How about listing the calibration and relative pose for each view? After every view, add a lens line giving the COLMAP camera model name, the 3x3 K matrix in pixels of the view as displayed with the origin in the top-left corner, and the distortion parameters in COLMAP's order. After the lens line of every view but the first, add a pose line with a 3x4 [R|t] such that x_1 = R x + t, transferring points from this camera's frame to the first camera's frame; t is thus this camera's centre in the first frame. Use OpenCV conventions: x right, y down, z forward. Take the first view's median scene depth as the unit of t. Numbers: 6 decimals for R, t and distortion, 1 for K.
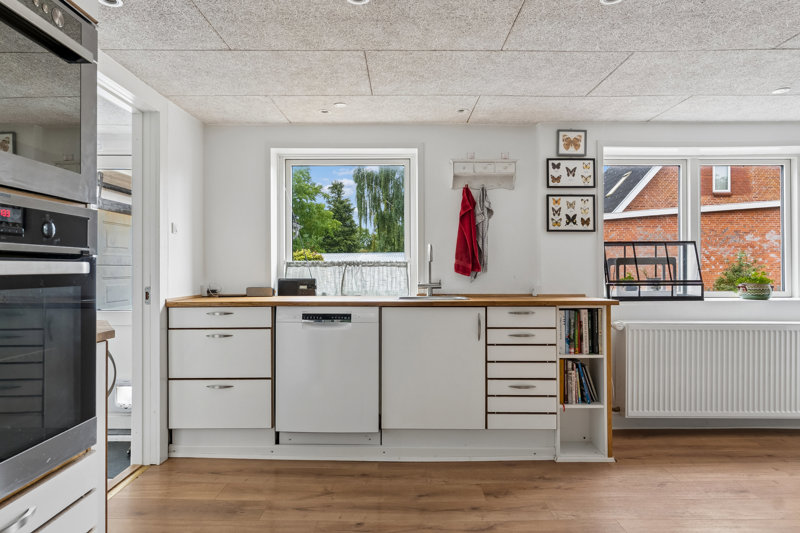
lens RADIAL K [[495.9, 0, 401.0], [0, 495.9, 264.0], [0, 0, 1]] dist [-0.000621, -0.000640]
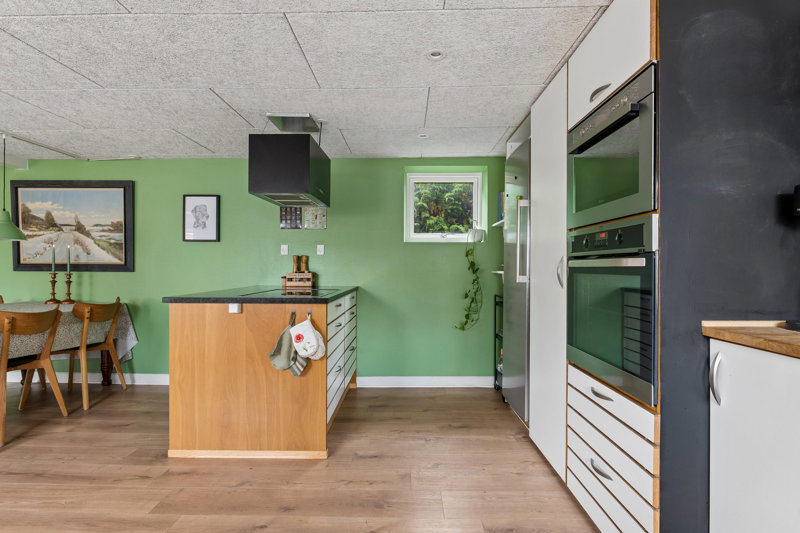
lens RADIAL K [[367.2, 0, 400.4], [0, 367.2, 268.4], [0, 0, 1]] dist [-0.009712, -0.000060]
pose [[-0.999834, -0.001536, 0.018166, -0.006109], [-0.001655, 0.999977, -0.006560, 0.011461], [-0.018155, -0.006589, -0.999813, 0.726259]]
